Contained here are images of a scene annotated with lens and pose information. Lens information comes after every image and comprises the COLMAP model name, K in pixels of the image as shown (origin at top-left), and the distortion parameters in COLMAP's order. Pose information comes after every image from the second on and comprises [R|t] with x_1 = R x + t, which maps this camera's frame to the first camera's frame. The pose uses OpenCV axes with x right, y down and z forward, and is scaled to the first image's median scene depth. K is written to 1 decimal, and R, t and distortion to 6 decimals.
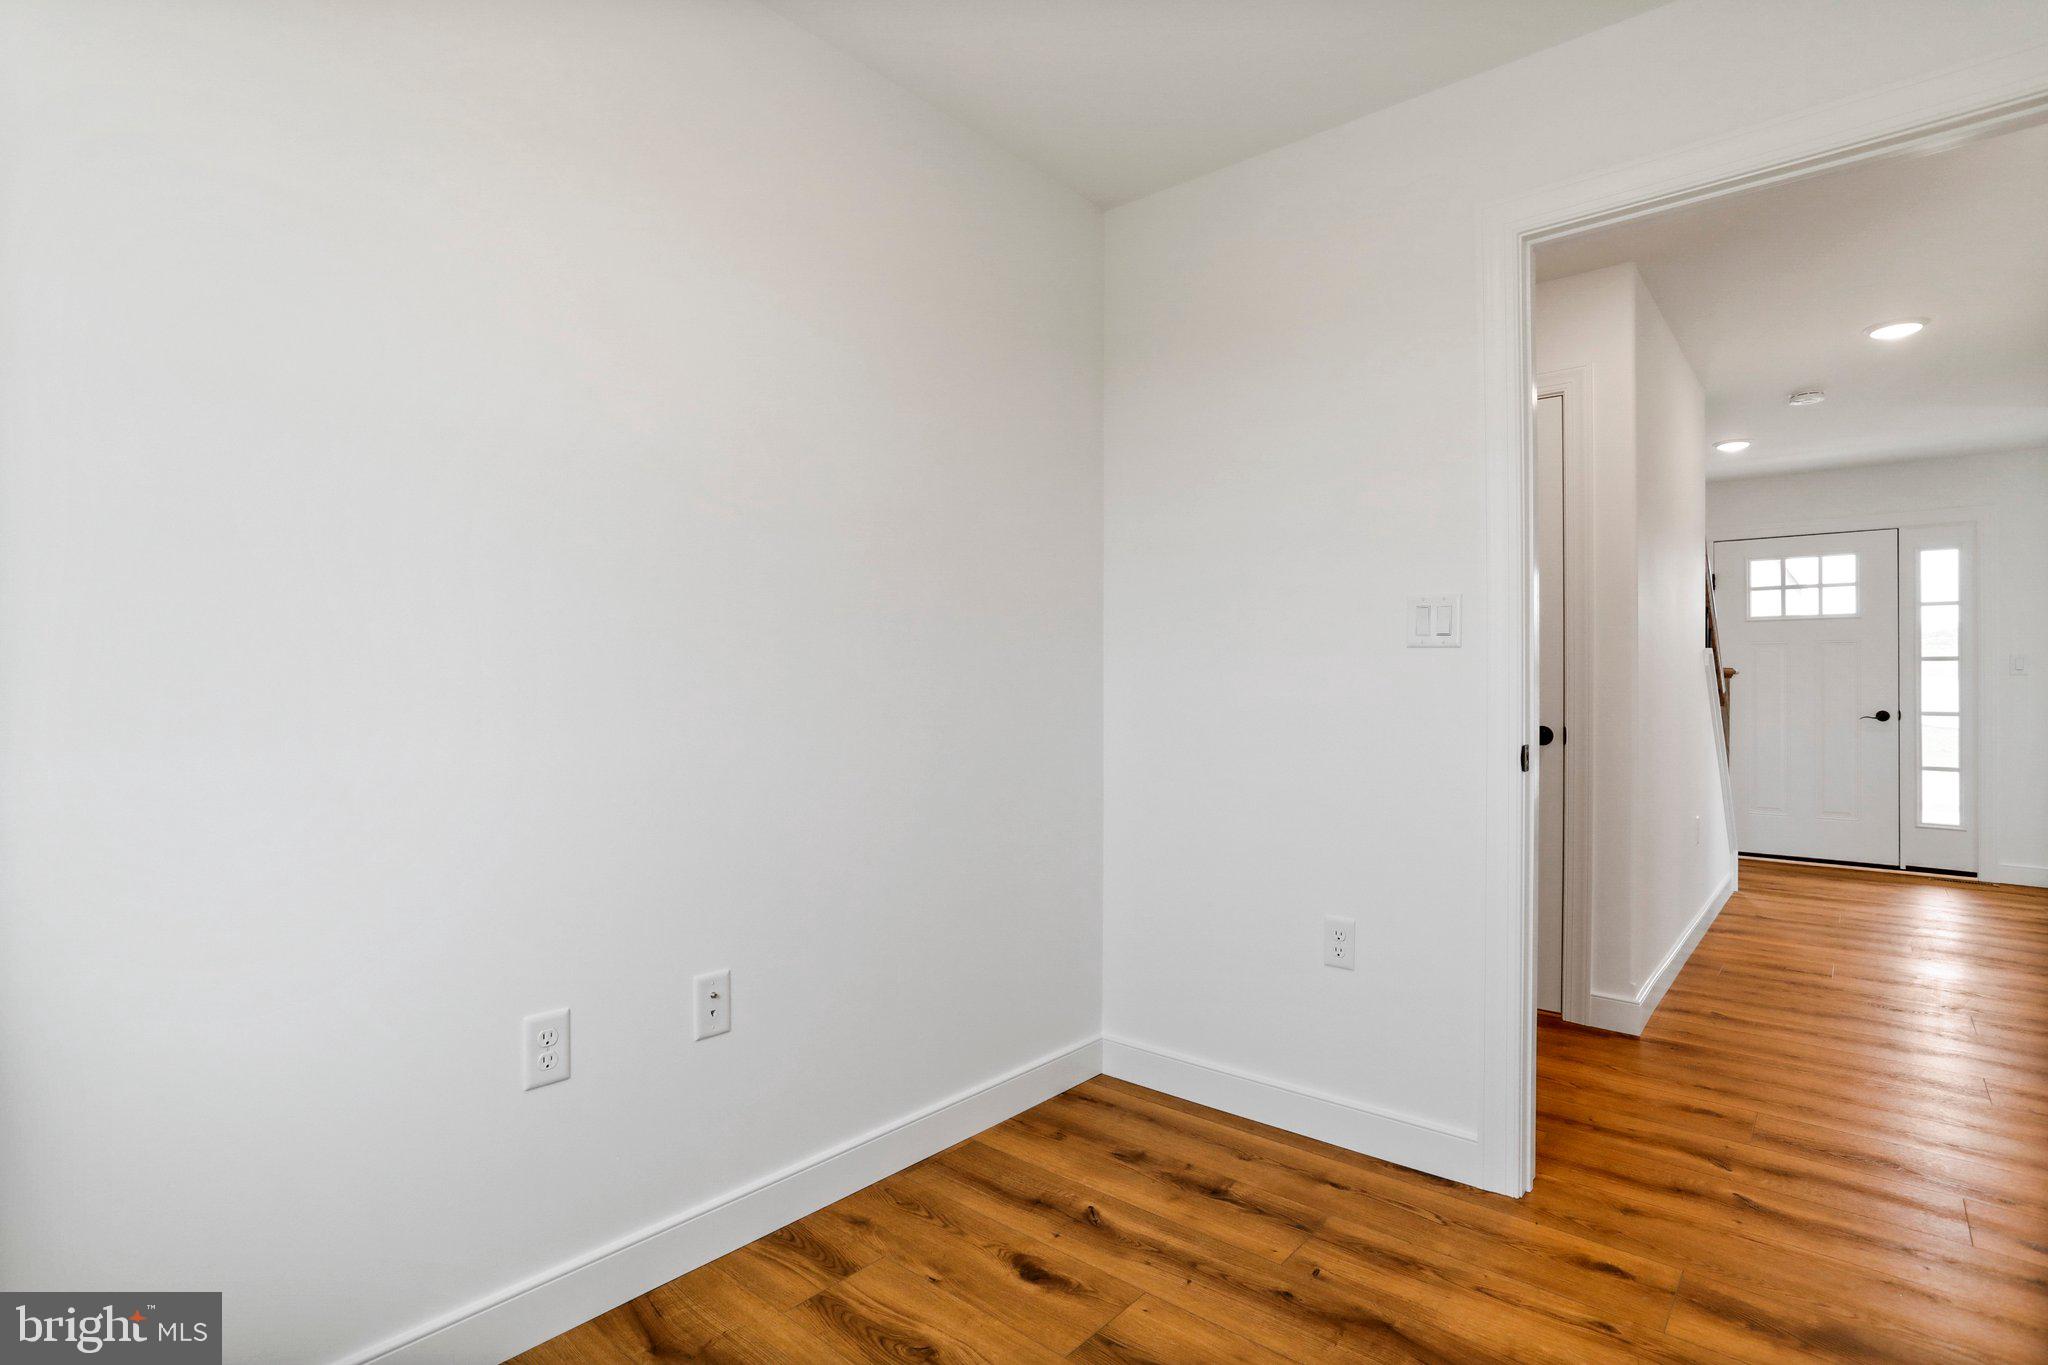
lens RADIAL K [[992.5, 0, 1021.4], [0, 992.5, 683.4], [0, 0, 1]] dist [-0.034423, 0.011416]
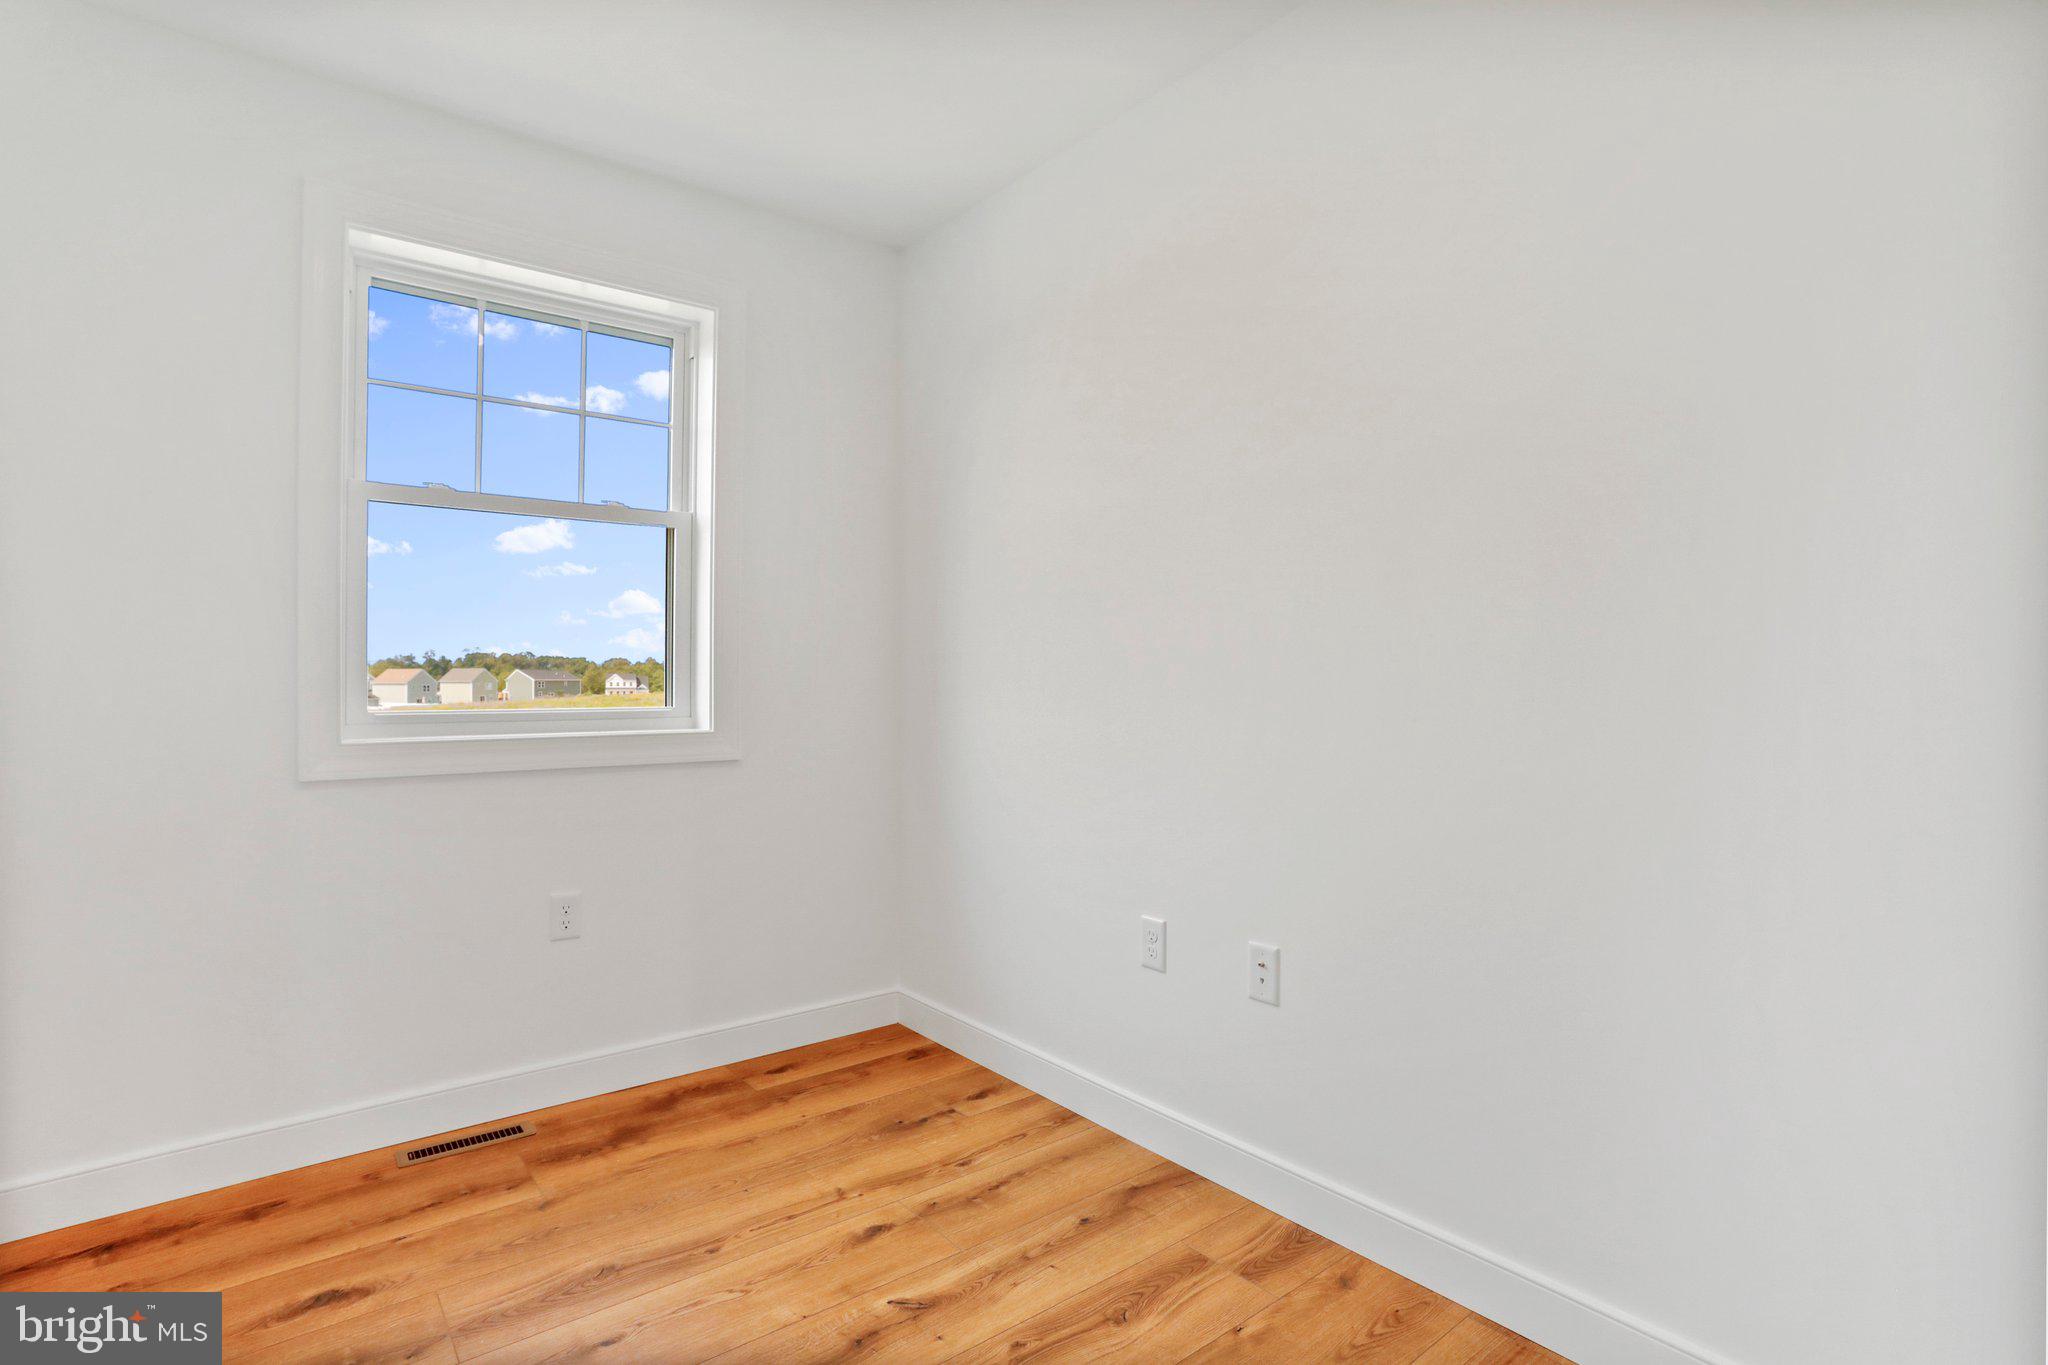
lens RADIAL K [[992.5, 0, 1020.0], [0, 992.5, 680.7], [0, 0, 1]] dist [-0.034423, 0.011416]
pose [[-0.164331, 0.003594, -0.986399, 0.842317], [0.000460, 0.999994, 0.003567, -0.004459], [0.986405, 0.000133, -0.164331, 0.943849]]
